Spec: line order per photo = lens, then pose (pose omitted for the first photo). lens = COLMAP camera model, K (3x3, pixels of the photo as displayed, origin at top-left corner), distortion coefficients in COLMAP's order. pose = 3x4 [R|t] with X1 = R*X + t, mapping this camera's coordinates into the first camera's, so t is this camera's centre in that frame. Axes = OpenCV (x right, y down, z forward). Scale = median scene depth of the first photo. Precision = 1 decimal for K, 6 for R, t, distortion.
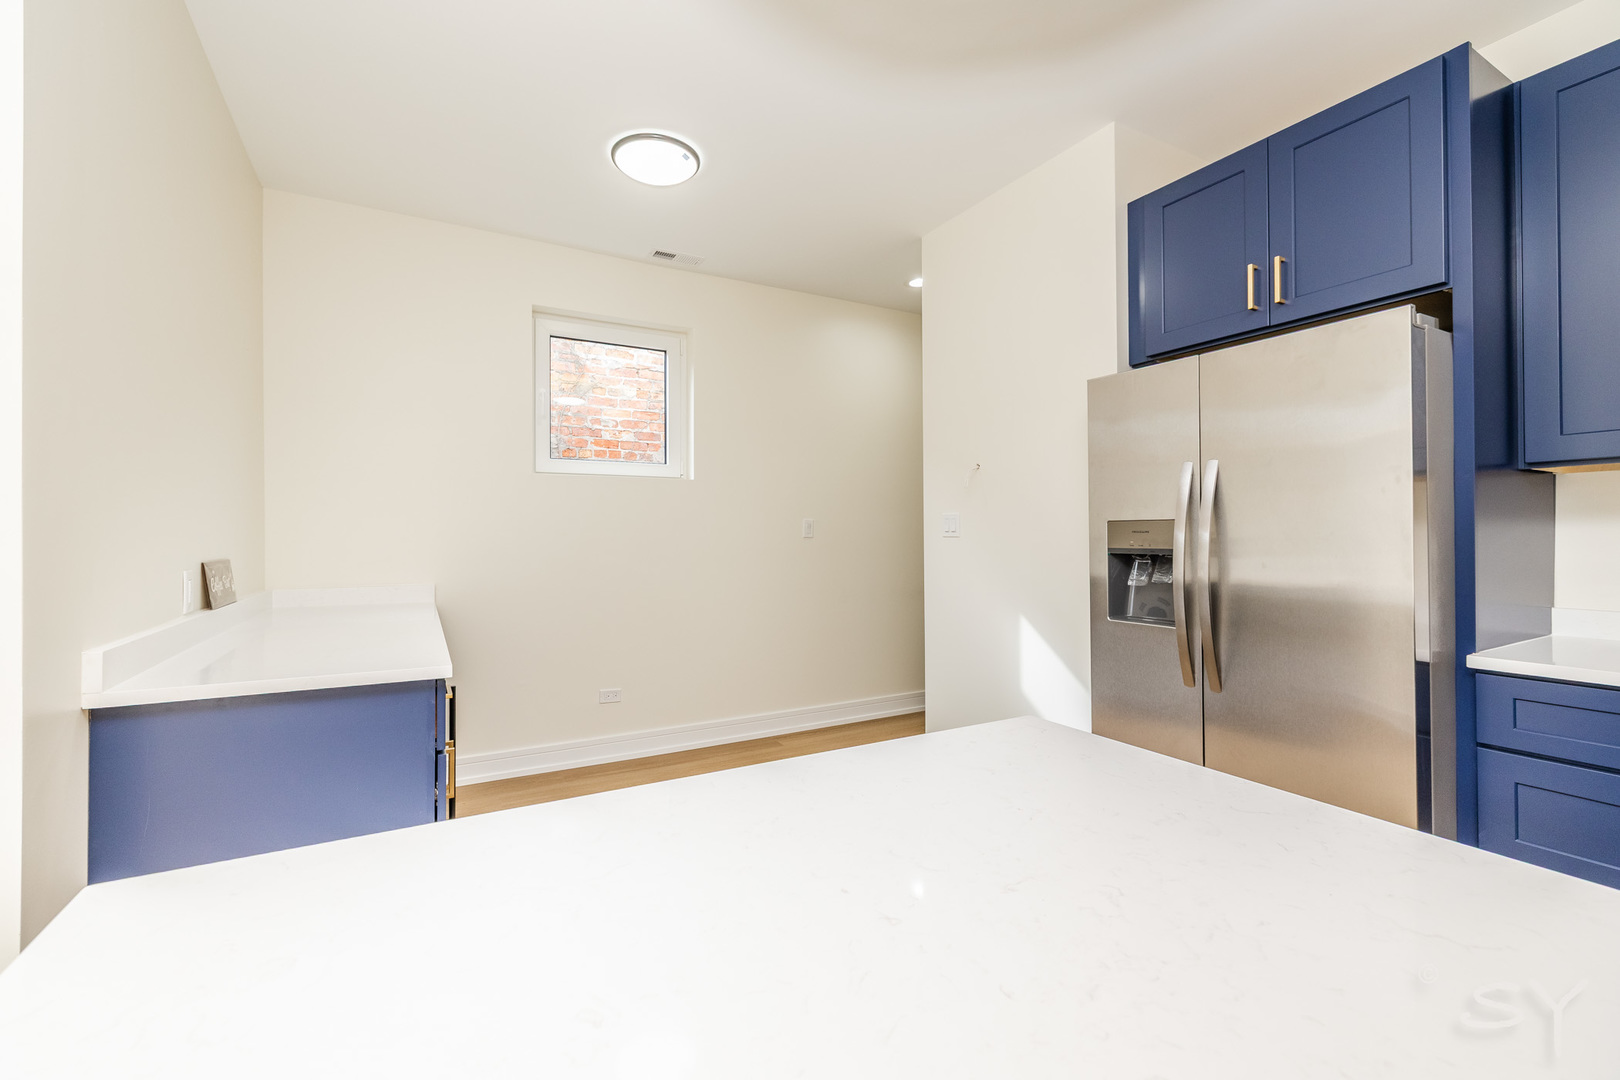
lens RADIAL K [[693.1, 0, 810.2], [0, 693.1, 527.8], [0, 0, 1]] dist [0.001244, -0.000126]
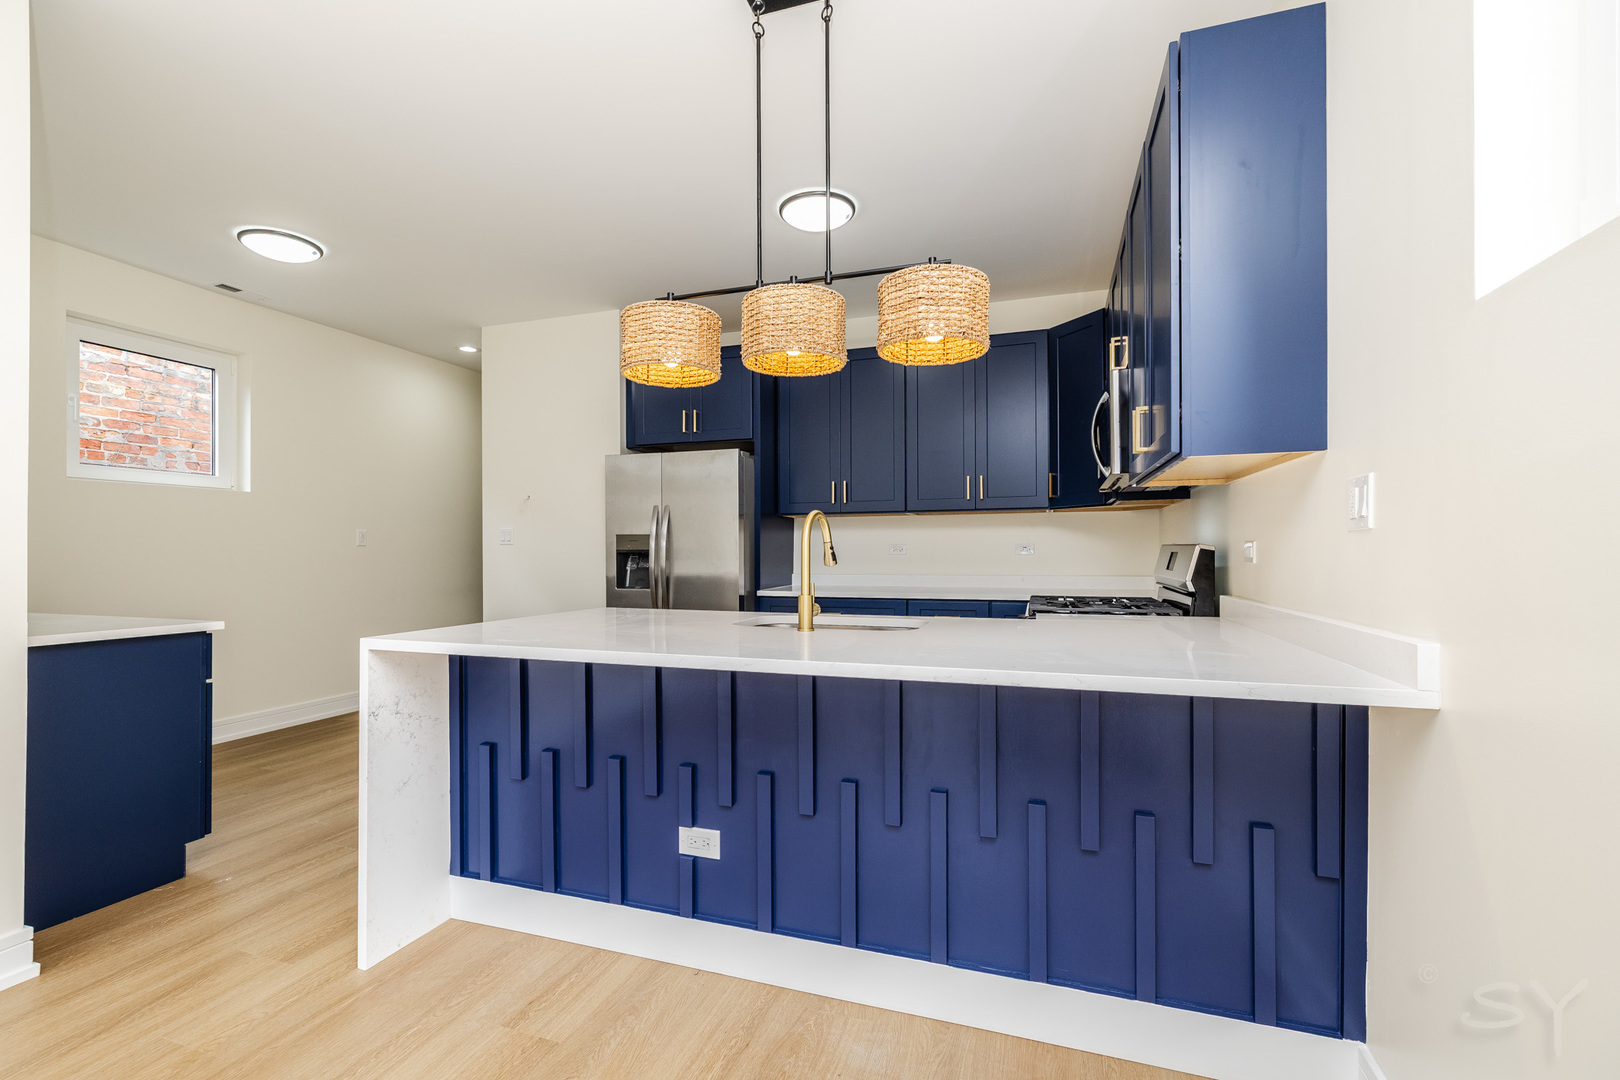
lens RADIAL K [[697.9, 0, 814.3], [0, 697.9, 557.8], [0, 0, 1]] dist [0.002109, 0.000213]
pose [[0.745252, -0.003643, 0.666773, -0.361540], [-0.008360, 0.999855, 0.014806, 0.016856], [-0.666730, -0.016609, 0.745114, -0.636451]]
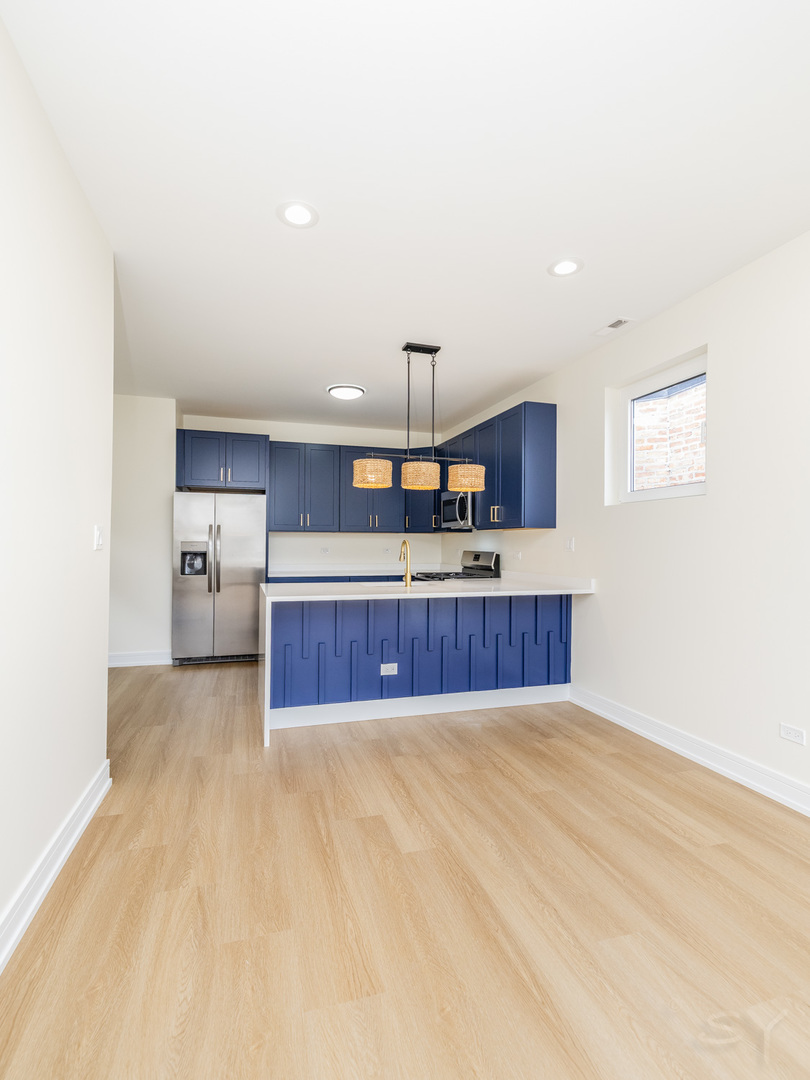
lens RADIAL K [[502.5, 0, 405.0], [0, 502.5, 540.0], [0, 0, 1]] dist [0.001419, 0.000039]
pose [[0.209471, 0.015362, 0.977694, -1.306811], [-0.016061, 0.999796, -0.012268, -0.007780], [-0.977683, -0.013133, 0.209675, -0.334673]]
